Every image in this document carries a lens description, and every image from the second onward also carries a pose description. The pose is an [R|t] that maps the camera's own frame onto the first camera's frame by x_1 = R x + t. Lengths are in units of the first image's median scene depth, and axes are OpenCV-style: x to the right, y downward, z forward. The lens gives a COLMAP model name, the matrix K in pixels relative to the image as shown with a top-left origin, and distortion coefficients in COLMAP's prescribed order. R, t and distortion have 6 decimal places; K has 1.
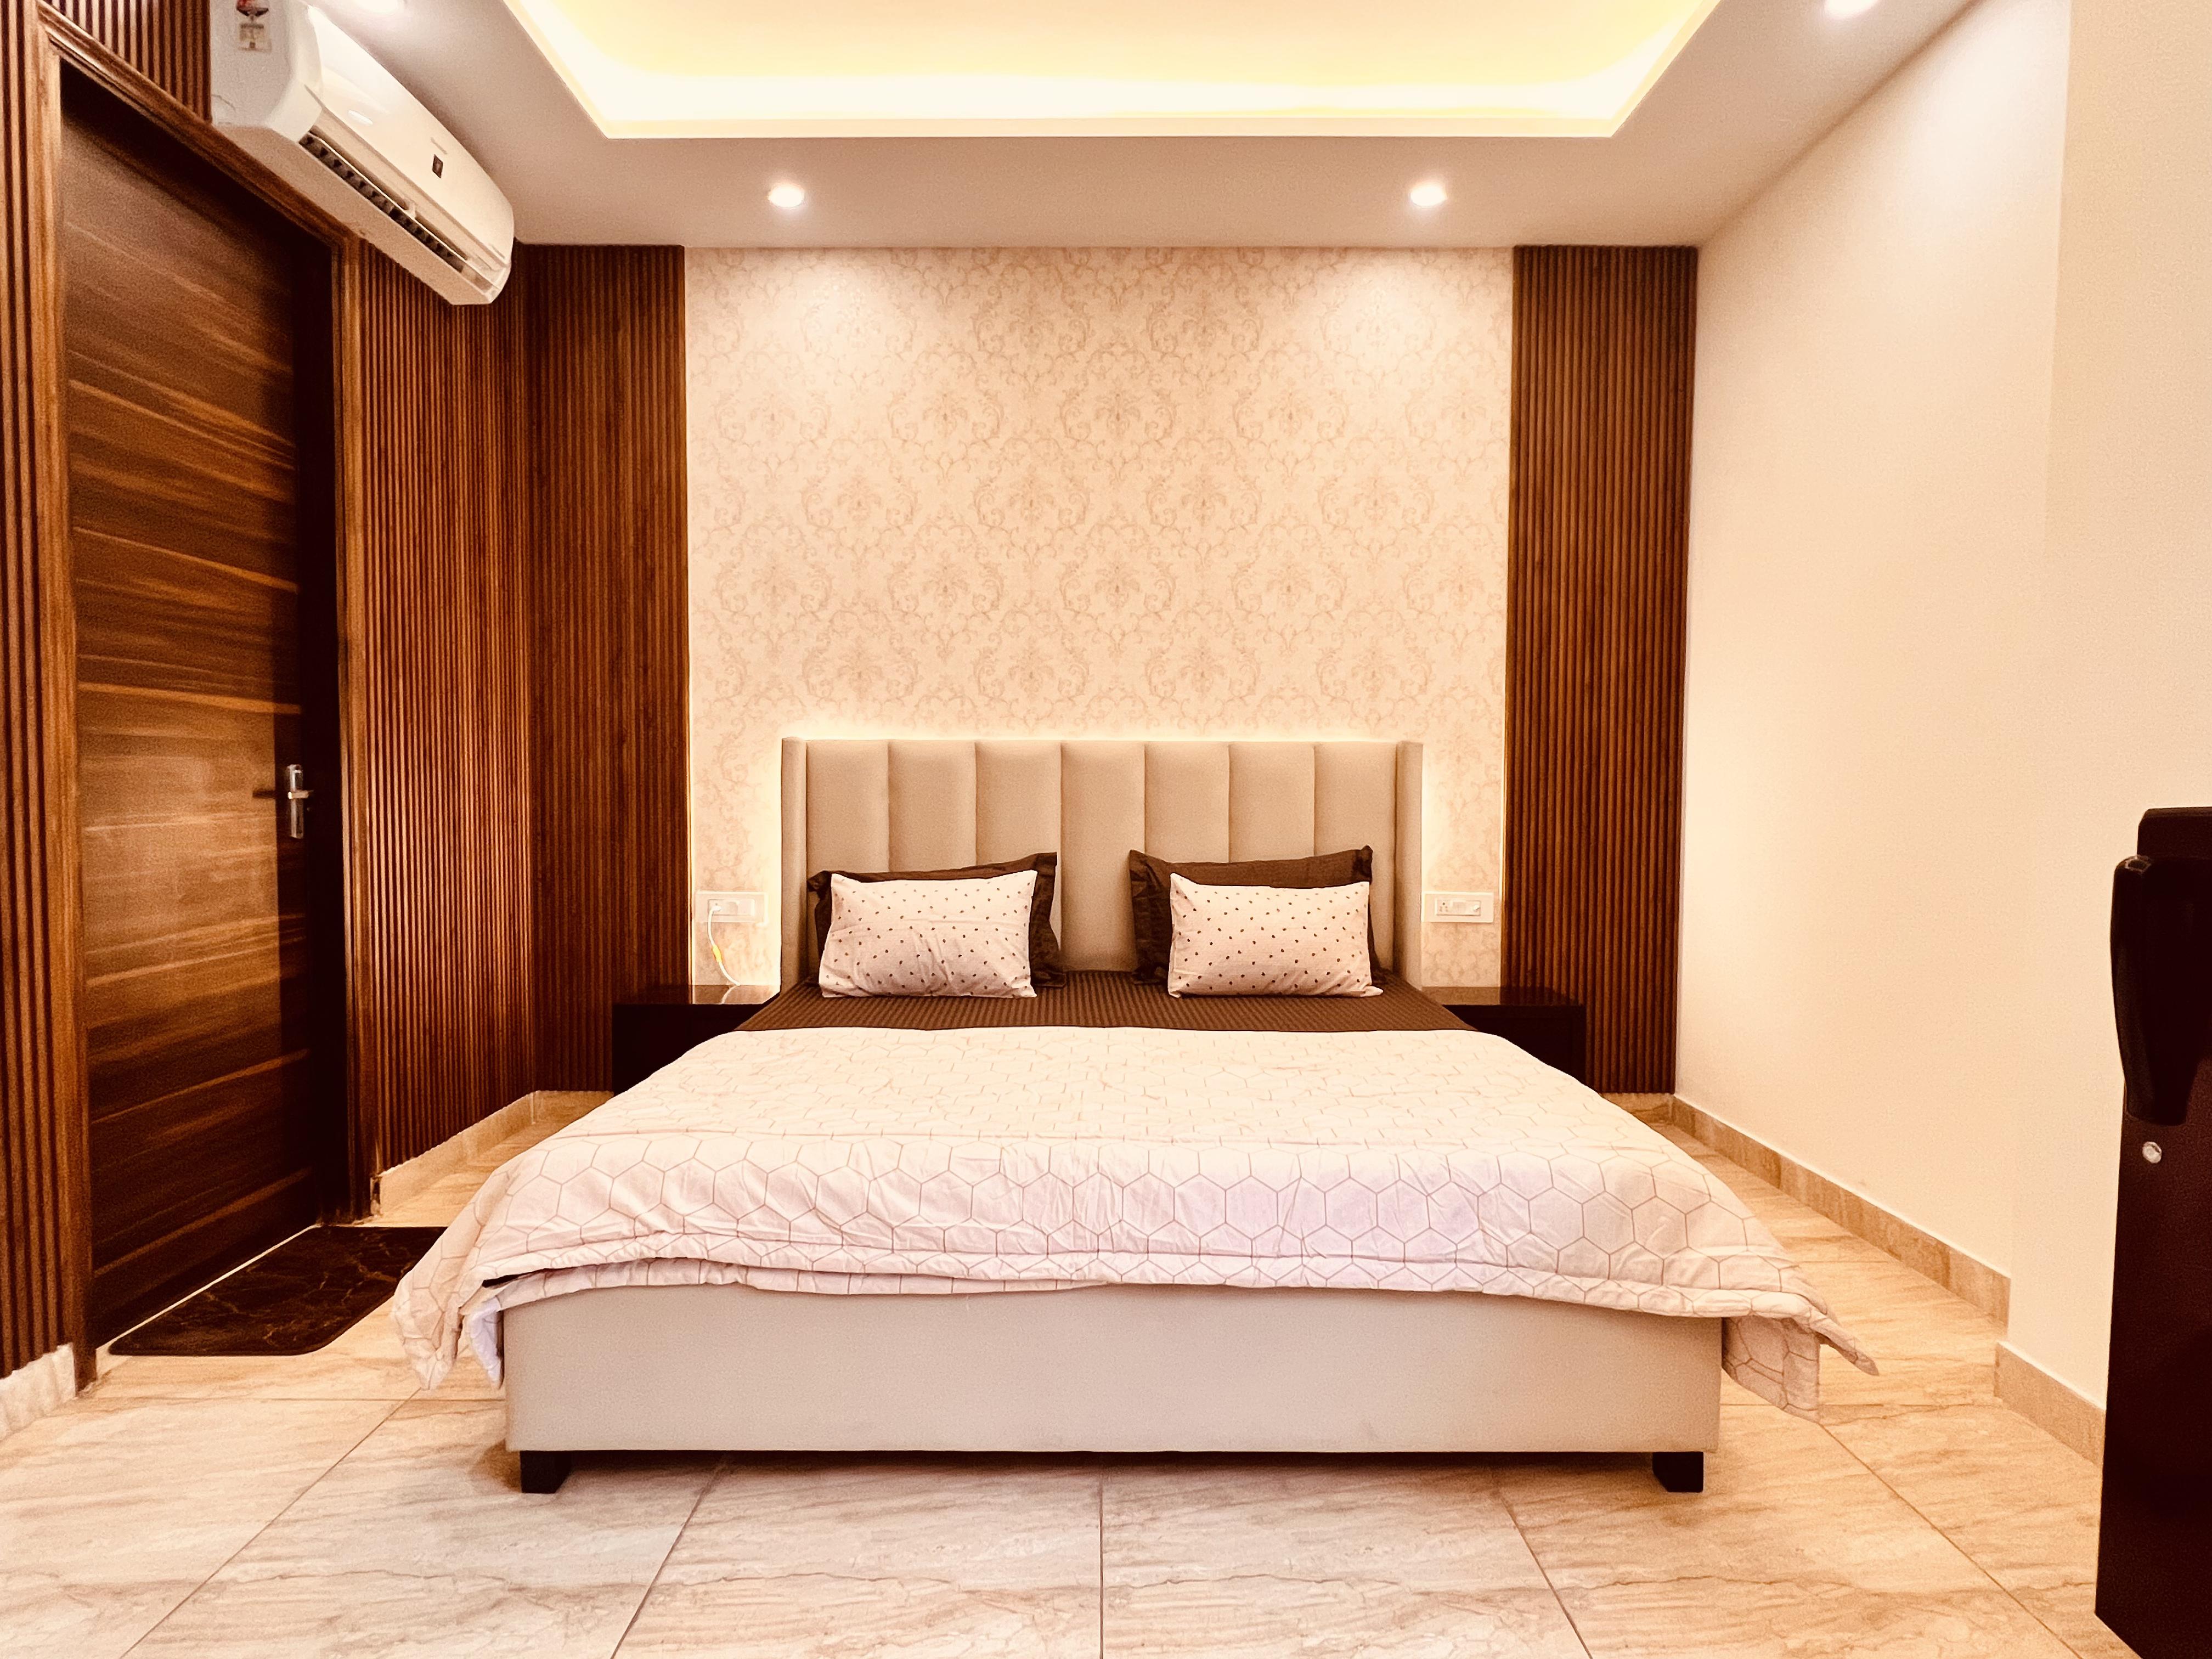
lens RADIAL K [[1158.9, 0, 1098.9], [0, 1158.9, 826.4], [0, 0, 1]] dist [0.000033, 0.001064]
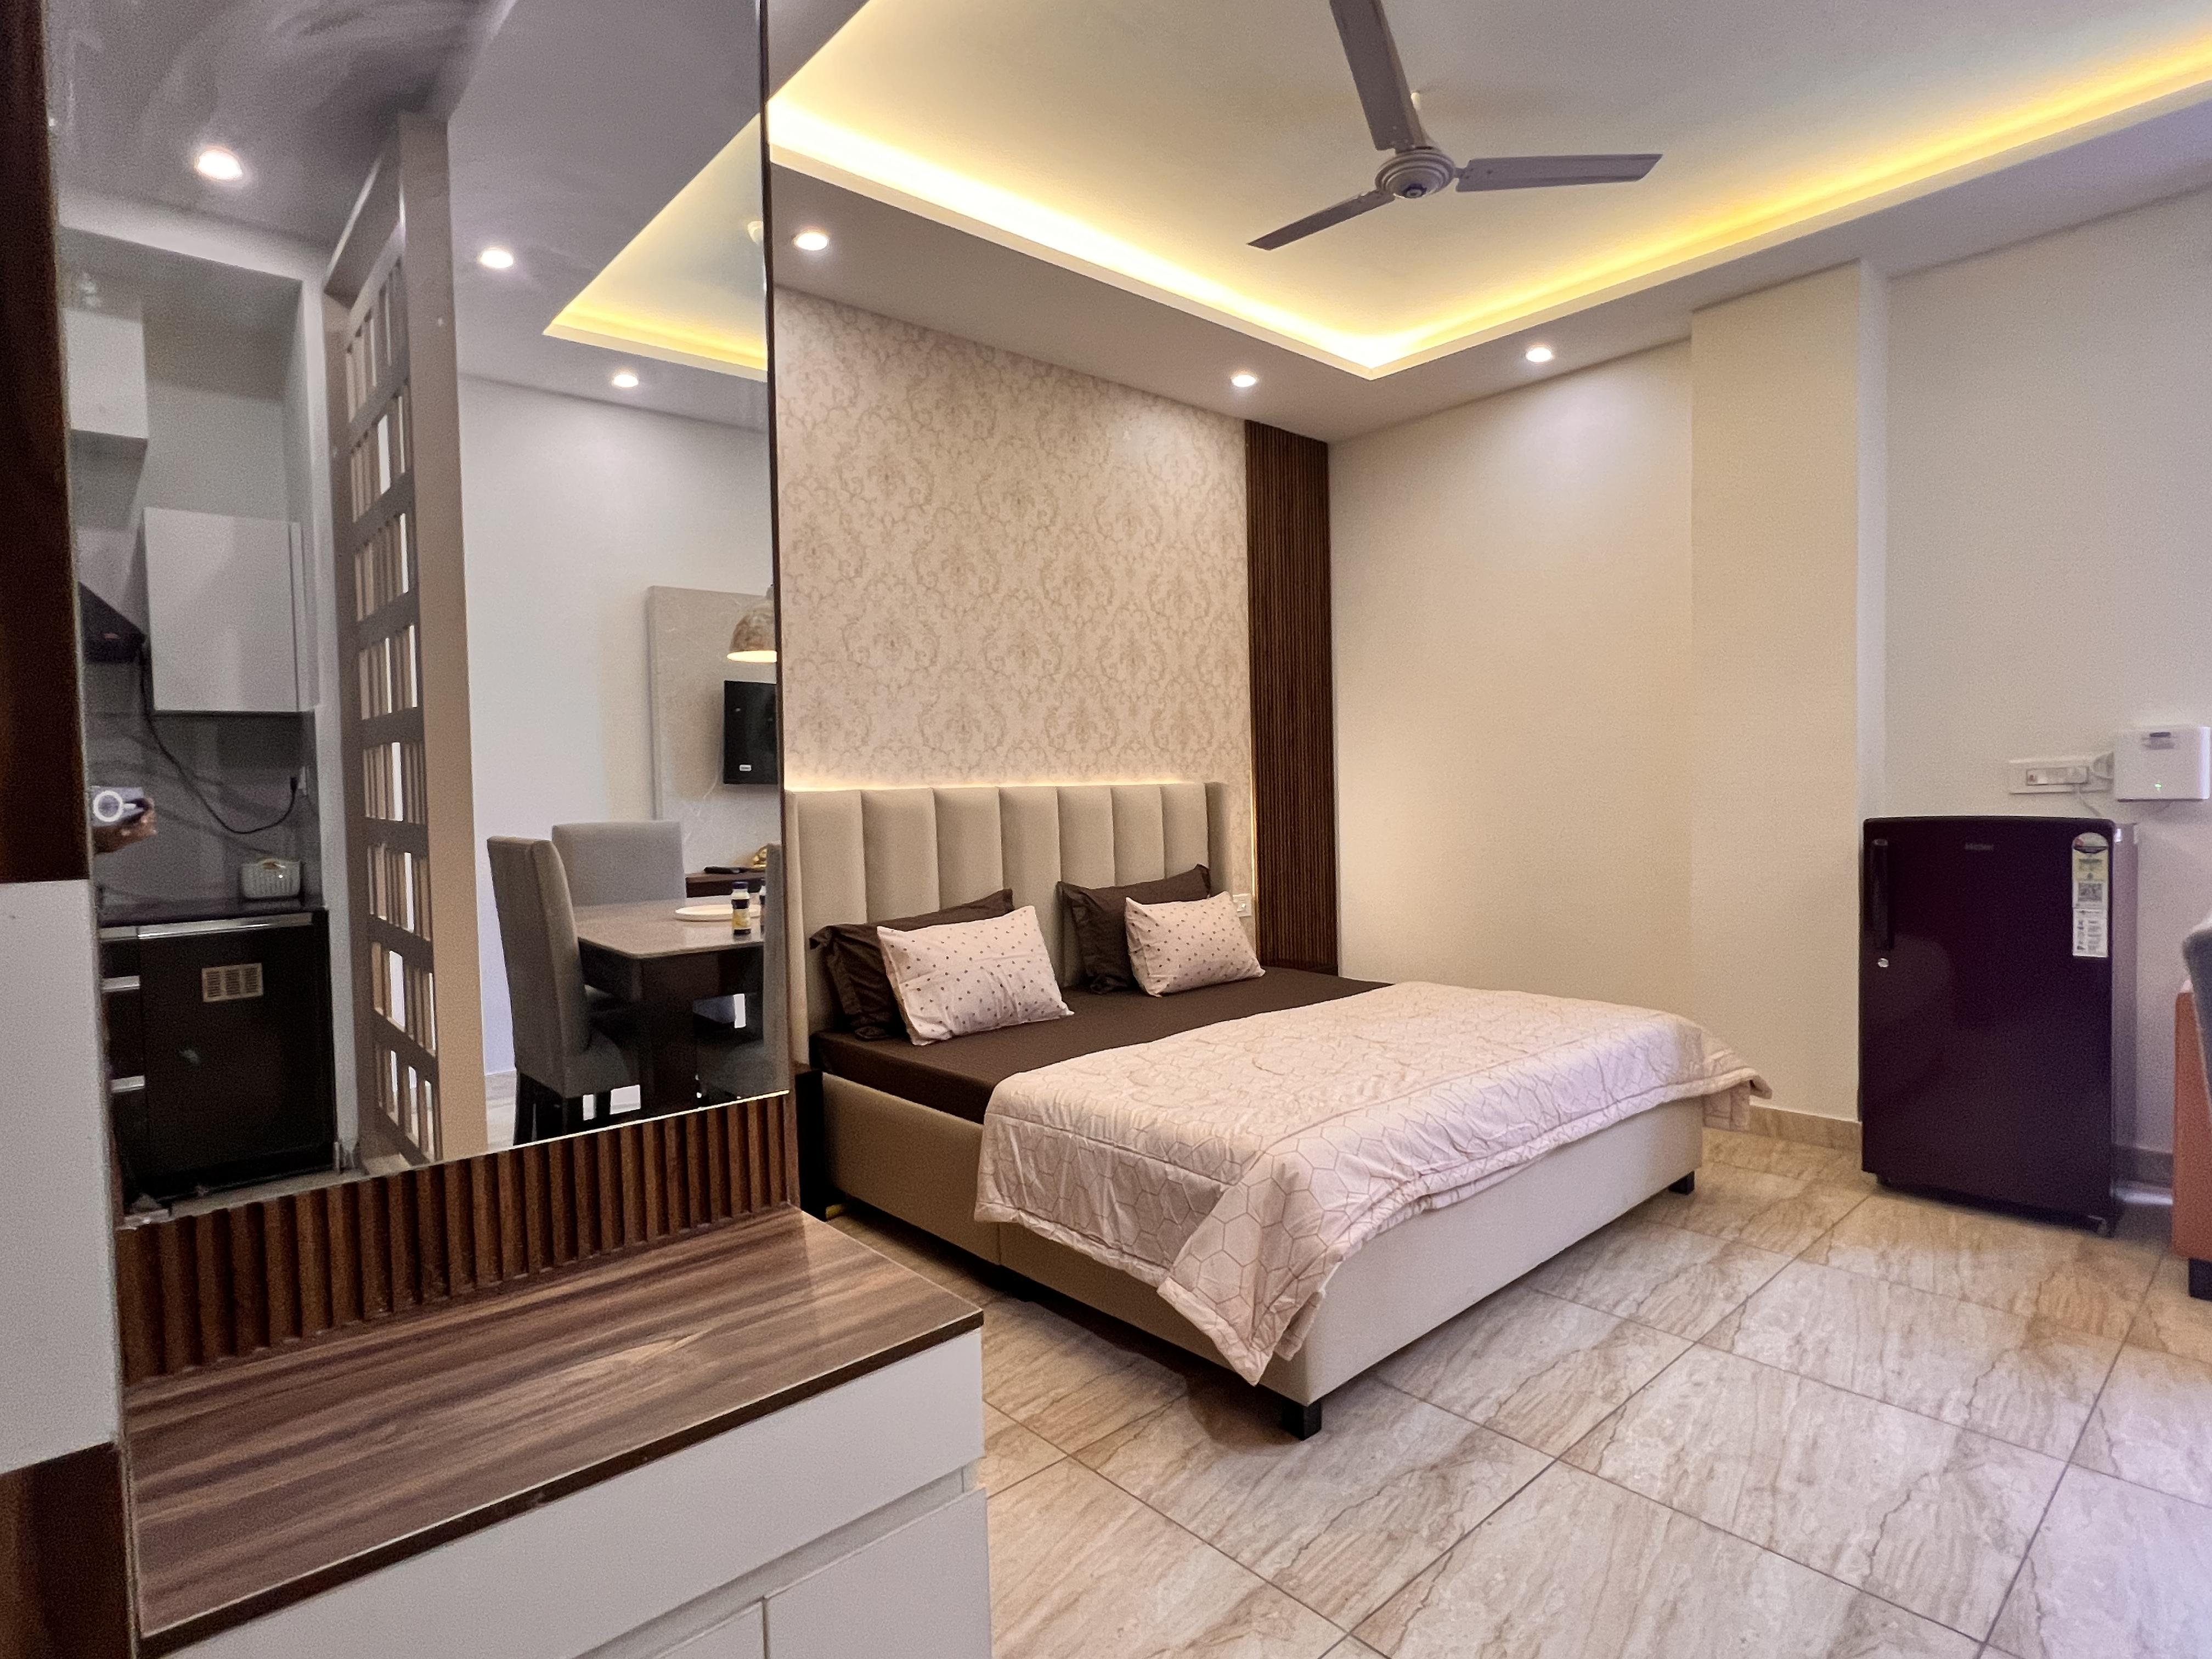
lens RADIAL K [[1158.9, 0, 1094.0], [0, 1158.9, 830.9], [0, 0, 1]] dist [0.000033, 0.001064]
pose [[0.742618, -0.046017, 0.668133, -0.704794], [0.055504, 0.998433, 0.007074, -0.035521], [-0.667411, 0.031831, 0.744009, 0.117248]]
